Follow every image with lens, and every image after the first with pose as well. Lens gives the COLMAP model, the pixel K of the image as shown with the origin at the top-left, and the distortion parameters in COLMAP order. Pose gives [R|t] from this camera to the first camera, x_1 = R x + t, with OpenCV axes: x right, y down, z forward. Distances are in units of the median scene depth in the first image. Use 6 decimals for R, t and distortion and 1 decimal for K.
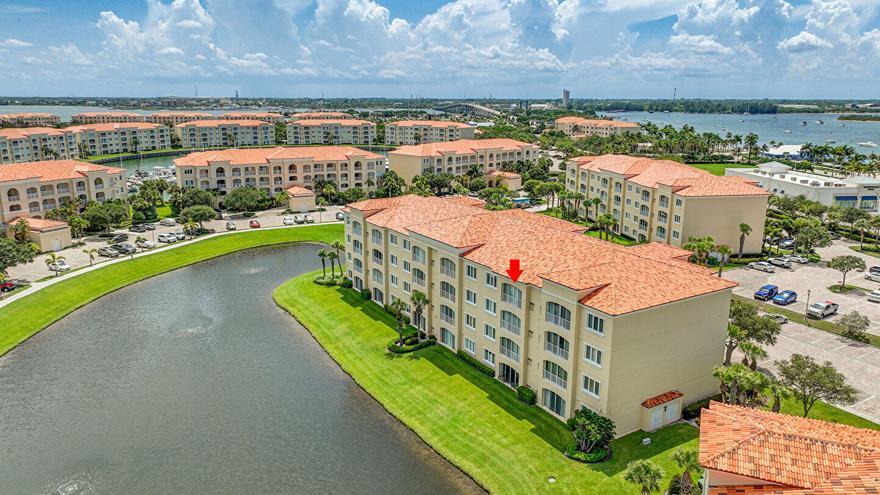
lens RADIAL K [[619.5, 0, 440.0], [0, 619.5, 247.5], [0, 0, 1]] dist [-0.001109, 0.011222]
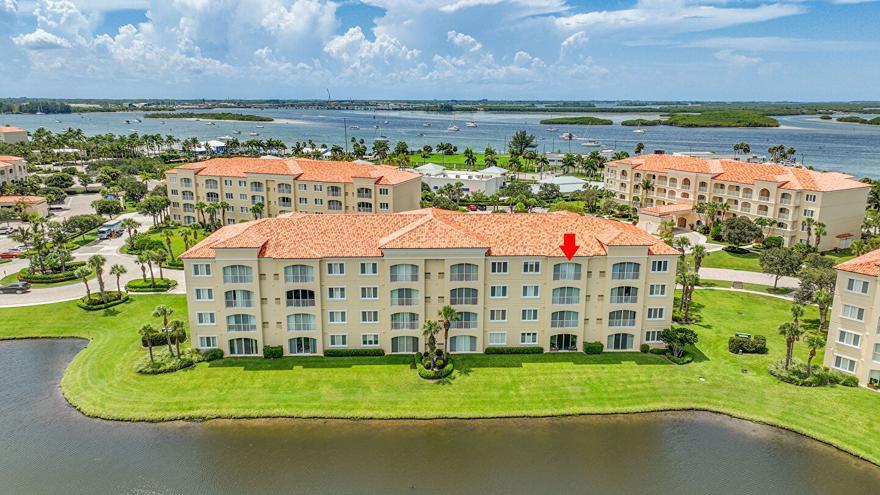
lens RADIAL K [[619.5, 0, 440.0], [0, 619.5, 247.5], [0, 0, 1]] dist [-0.001109, 0.011222]
pose [[0.481451, -0.204290, 0.852332, -0.615965], [0.203205, 0.971977, 0.118184, -0.095578], [-0.852592, 0.116299, 0.509472, 0.388657]]
